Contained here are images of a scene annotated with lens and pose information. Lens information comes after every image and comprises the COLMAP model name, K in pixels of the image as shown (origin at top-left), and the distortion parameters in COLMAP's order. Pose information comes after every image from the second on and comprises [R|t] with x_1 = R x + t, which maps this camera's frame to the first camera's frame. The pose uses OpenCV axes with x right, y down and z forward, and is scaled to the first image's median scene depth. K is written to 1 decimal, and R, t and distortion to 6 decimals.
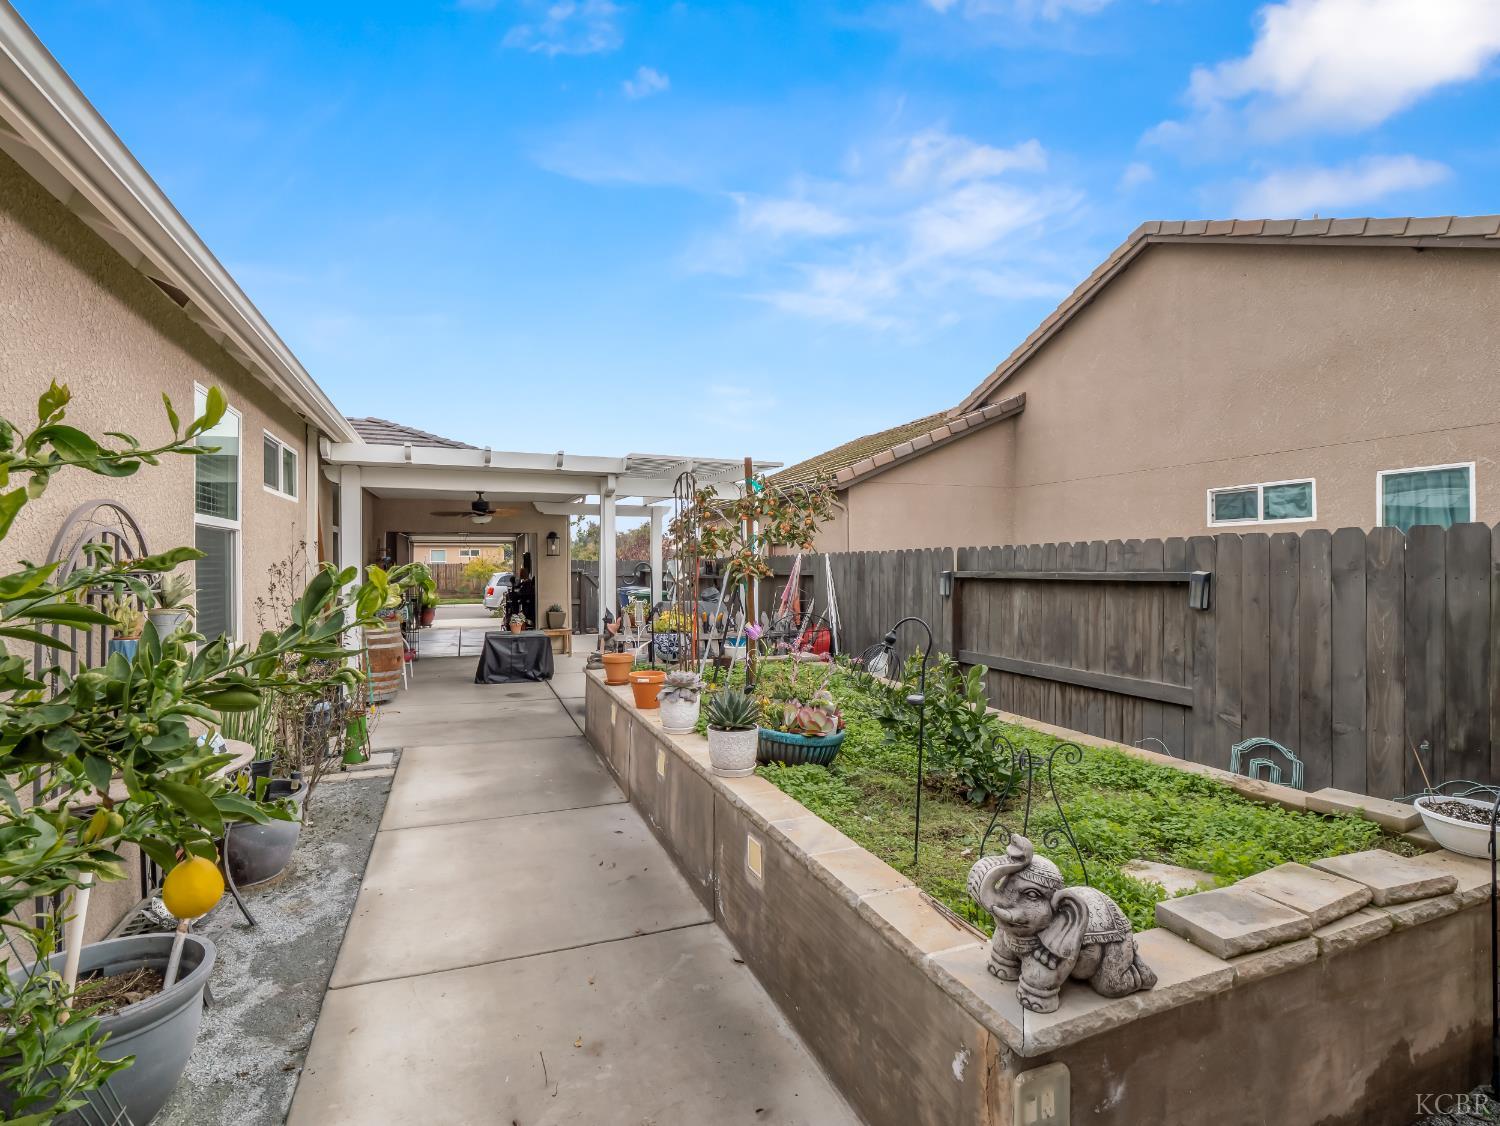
lens RADIAL K [[724.0, 0, 741.7], [0, 724.0, 573.2], [0, 0, 1]] dist [-0.019958, -0.000105]
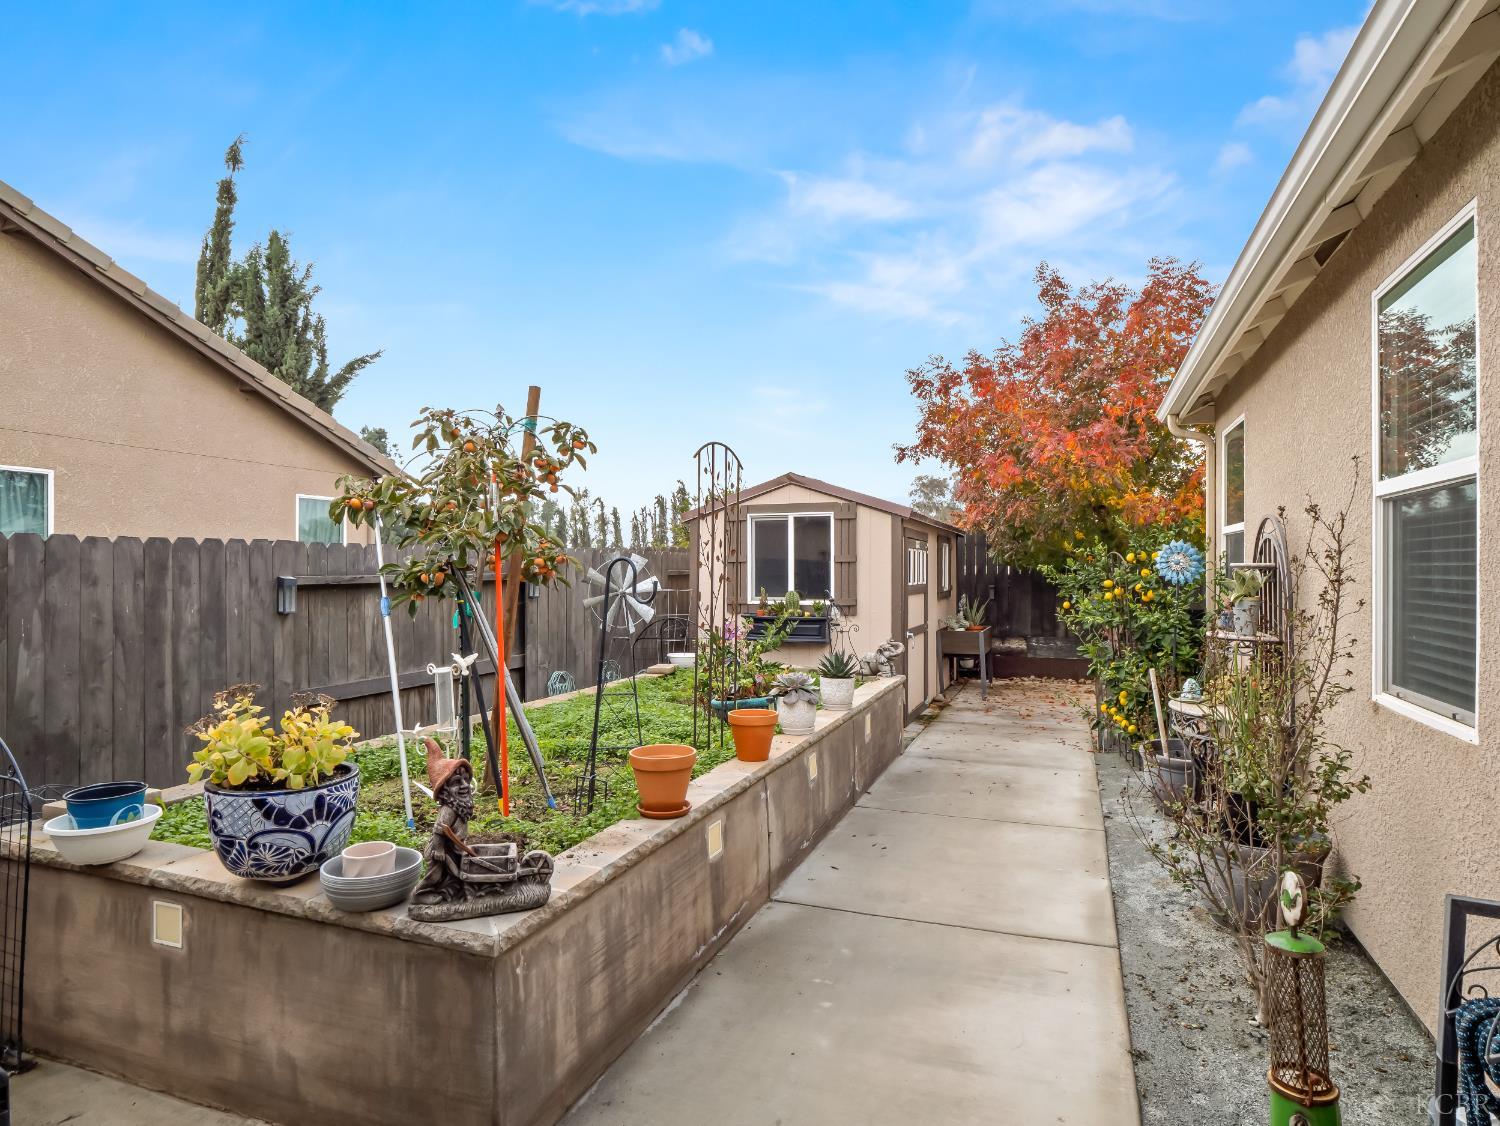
lens RADIAL K [[837.4, 0, 750.0], [0, 837.4, 563.0], [0, 0, 1]] dist [-0.001488, -0.000078]
pose [[-0.746803, 0.010436, 0.664963, -0.683837], [0.013280, 0.999912, -0.000778, -0.011702], [-0.664912, 0.008249, -0.746876, 1.610633]]
